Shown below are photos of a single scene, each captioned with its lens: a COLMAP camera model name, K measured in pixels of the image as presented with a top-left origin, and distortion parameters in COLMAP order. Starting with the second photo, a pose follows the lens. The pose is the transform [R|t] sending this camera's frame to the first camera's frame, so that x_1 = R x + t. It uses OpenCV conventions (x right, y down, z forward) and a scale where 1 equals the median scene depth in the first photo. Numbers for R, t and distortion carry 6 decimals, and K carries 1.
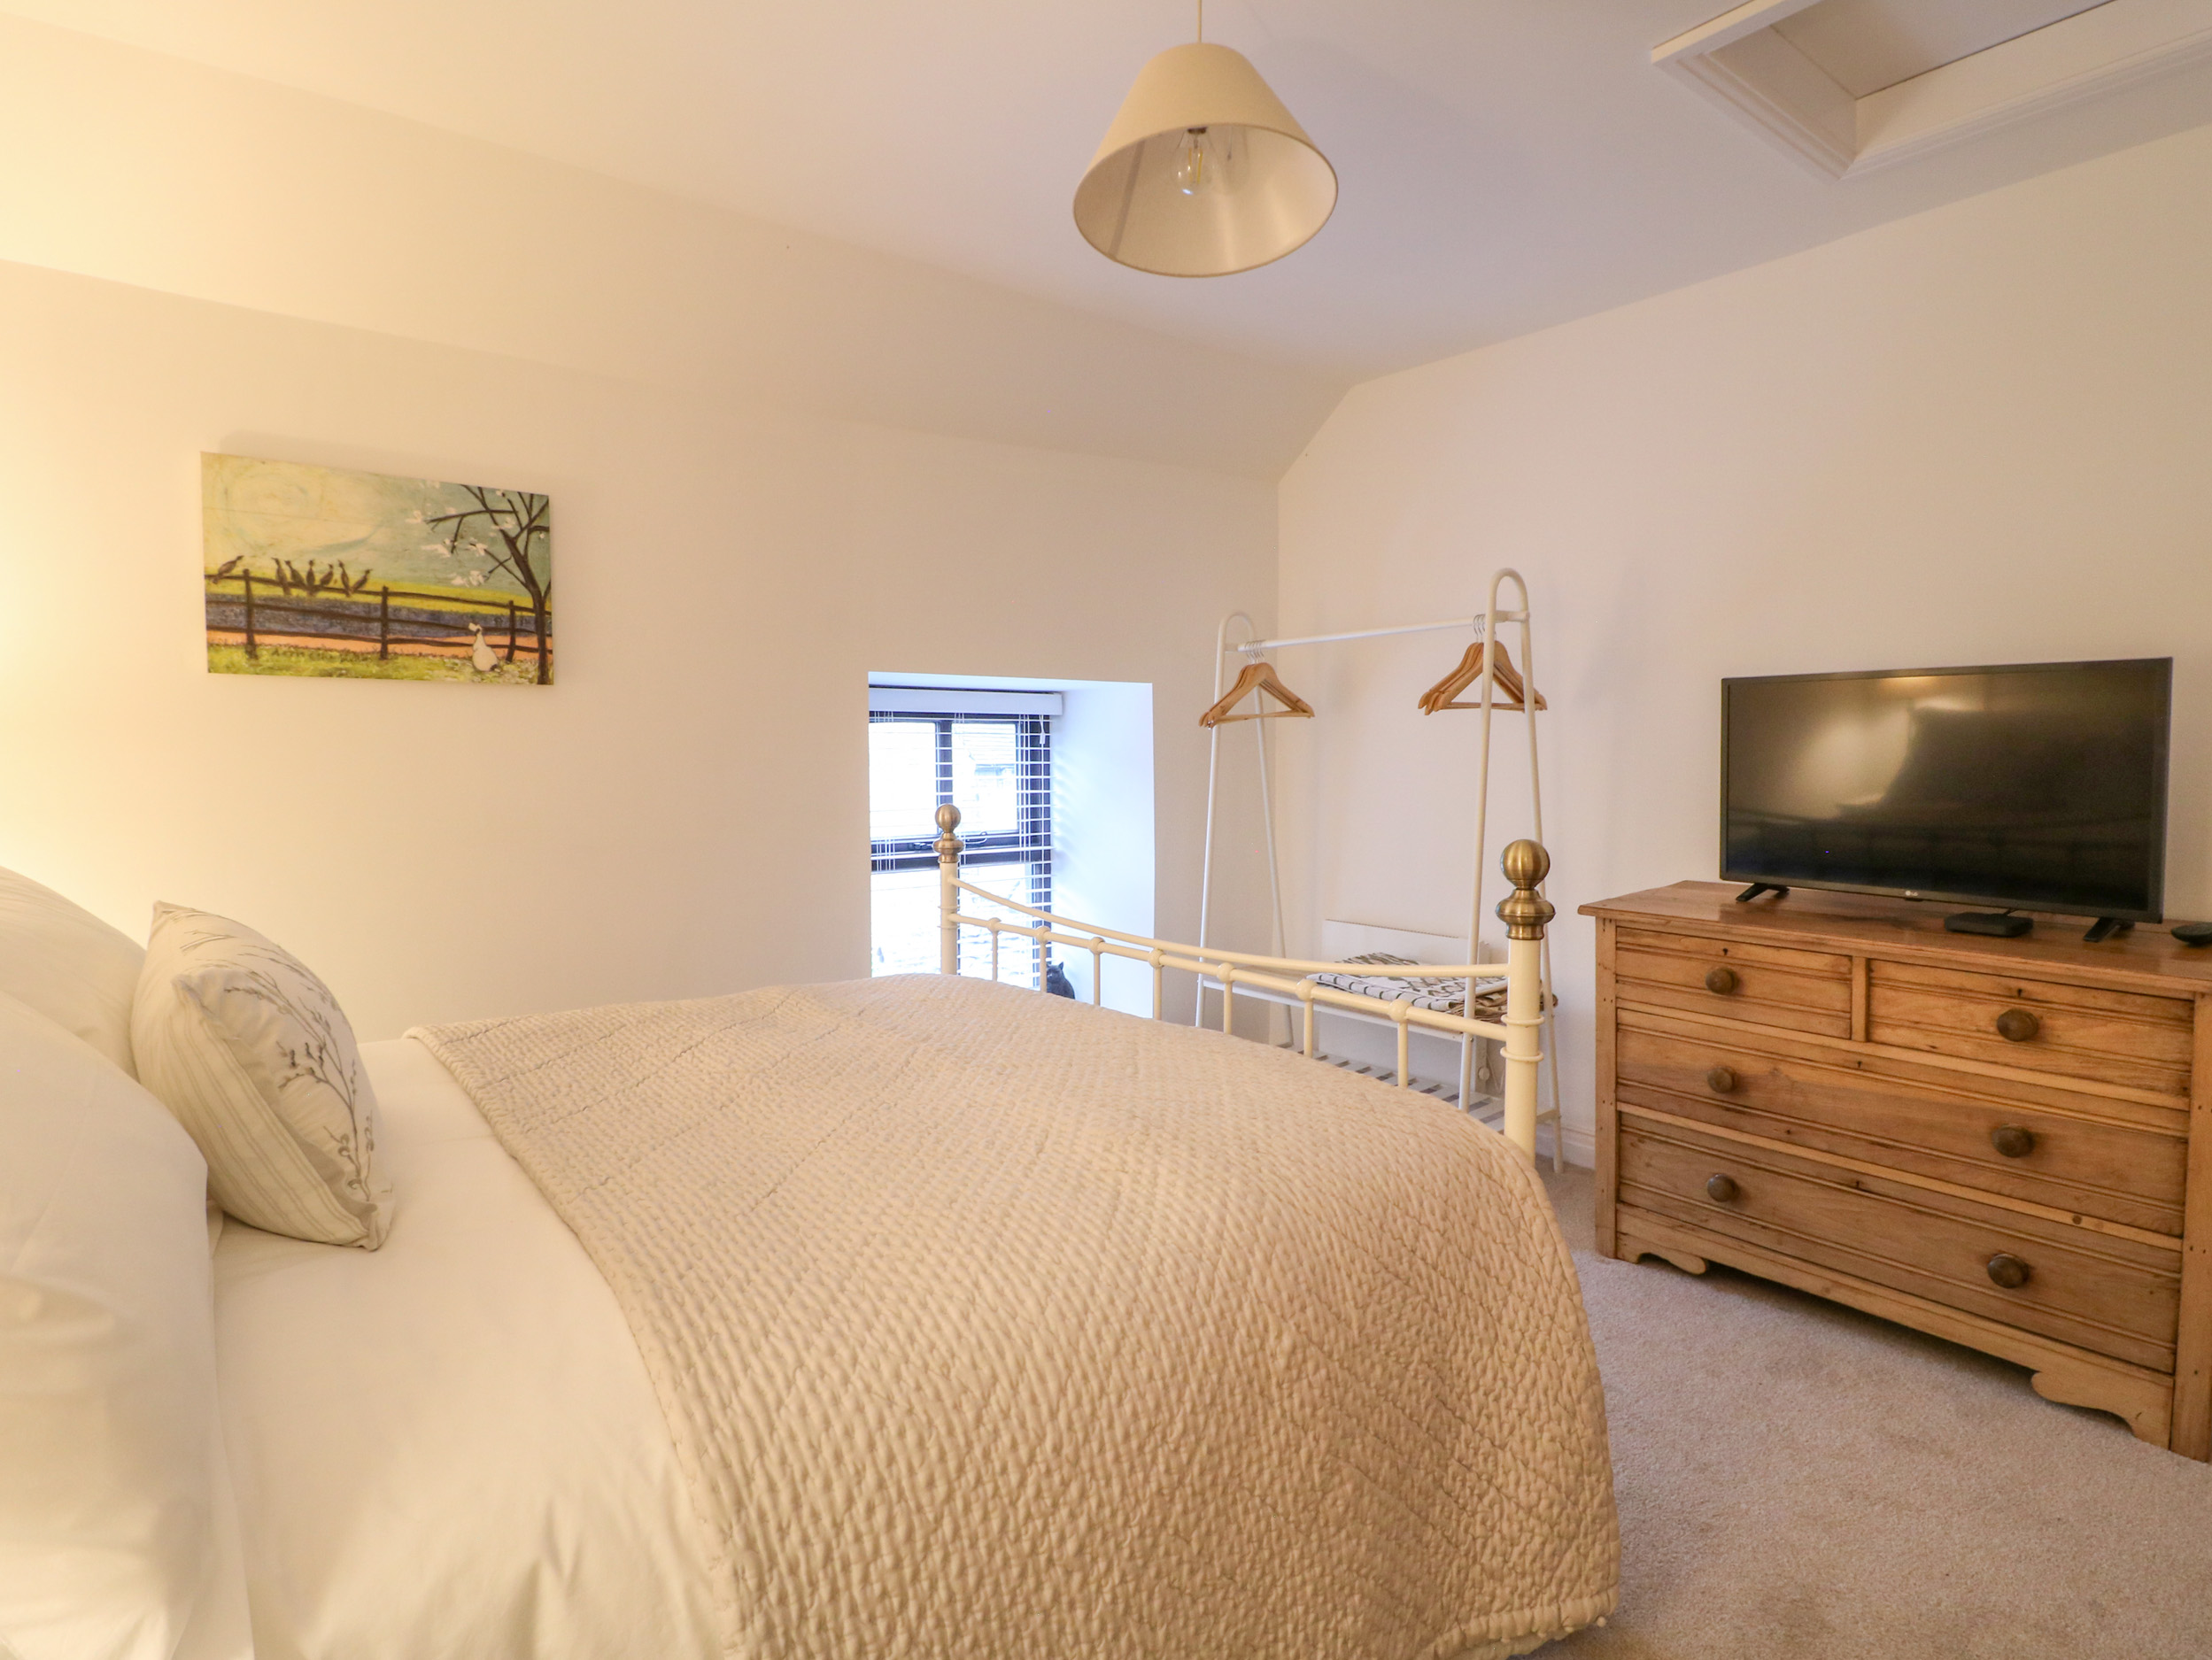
lens RADIAL K [[1182.9, 0, 1102.8], [0, 1182.9, 823.3], [0, 0, 1]] dist [-0.006582, -0.000663]
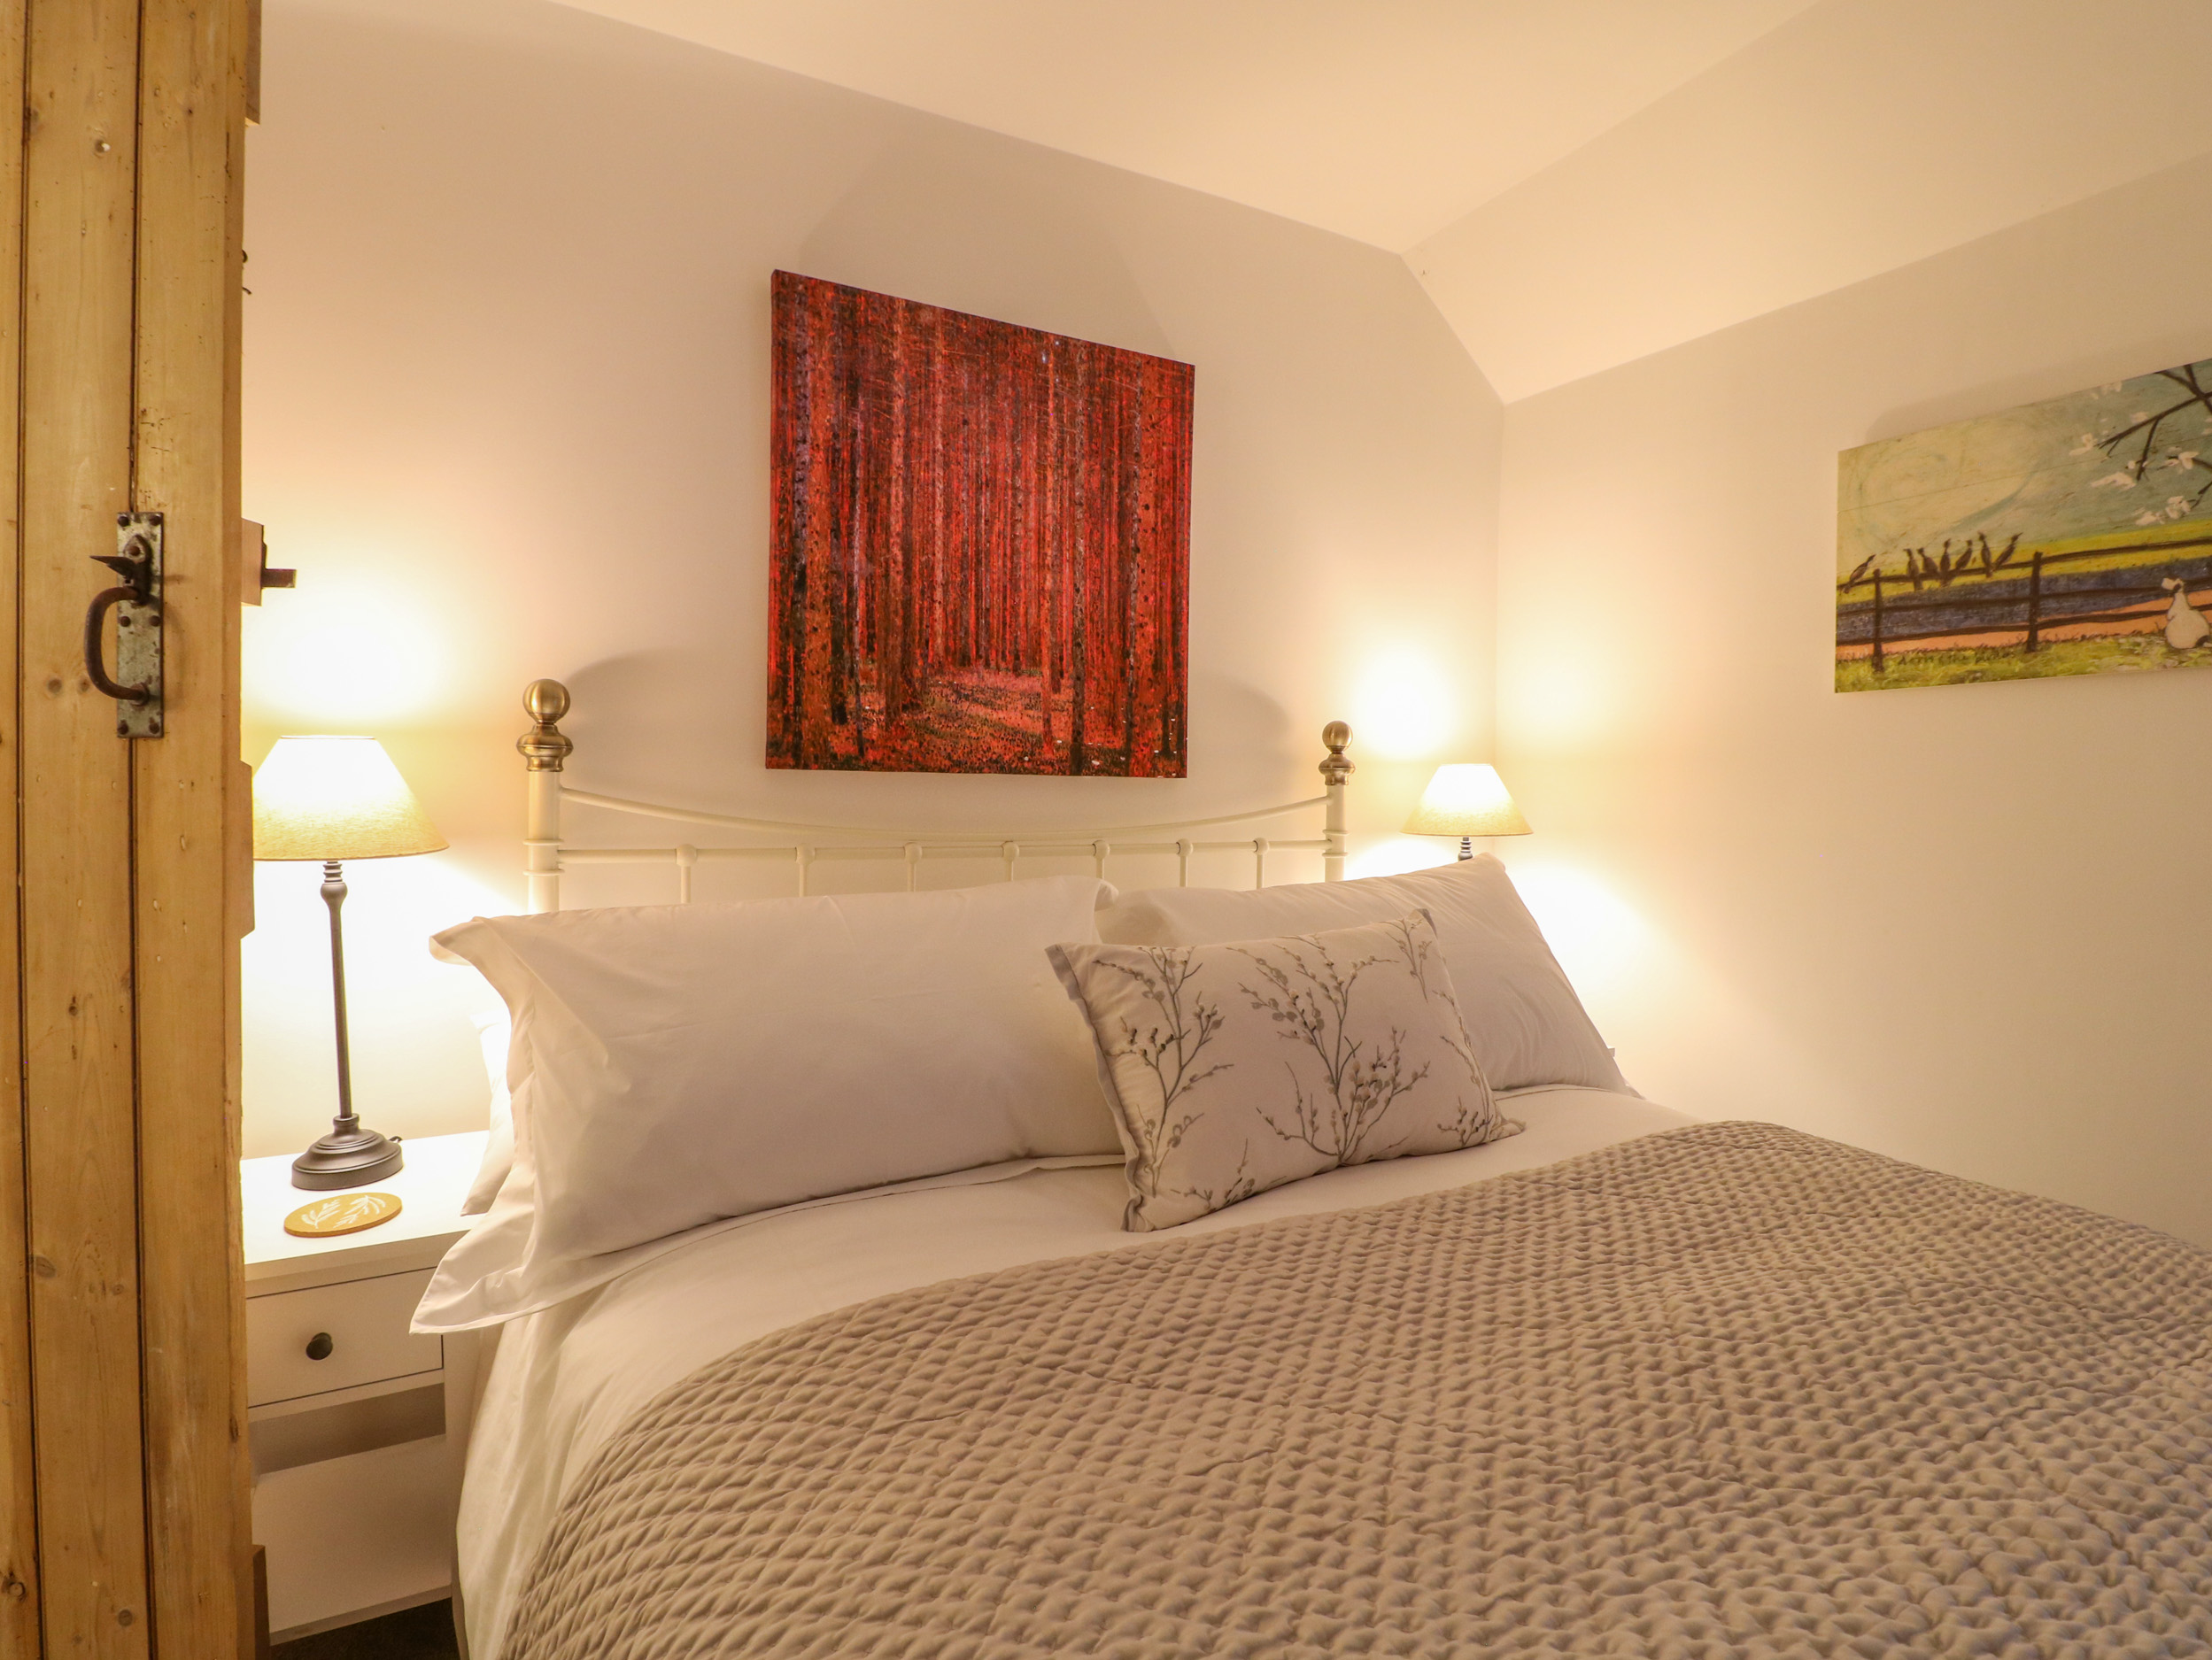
lens RADIAL K [[1182.9, 0, 1105.1], [0, 1182.9, 818.4], [0, 0, 1]] dist [-0.006582, -0.000663]
pose [[-0.172061, 0.014460, -0.984980, 0.223073], [-0.059696, 0.997902, 0.025077, -0.019495], [0.983276, 0.063114, -0.170836, 0.579508]]
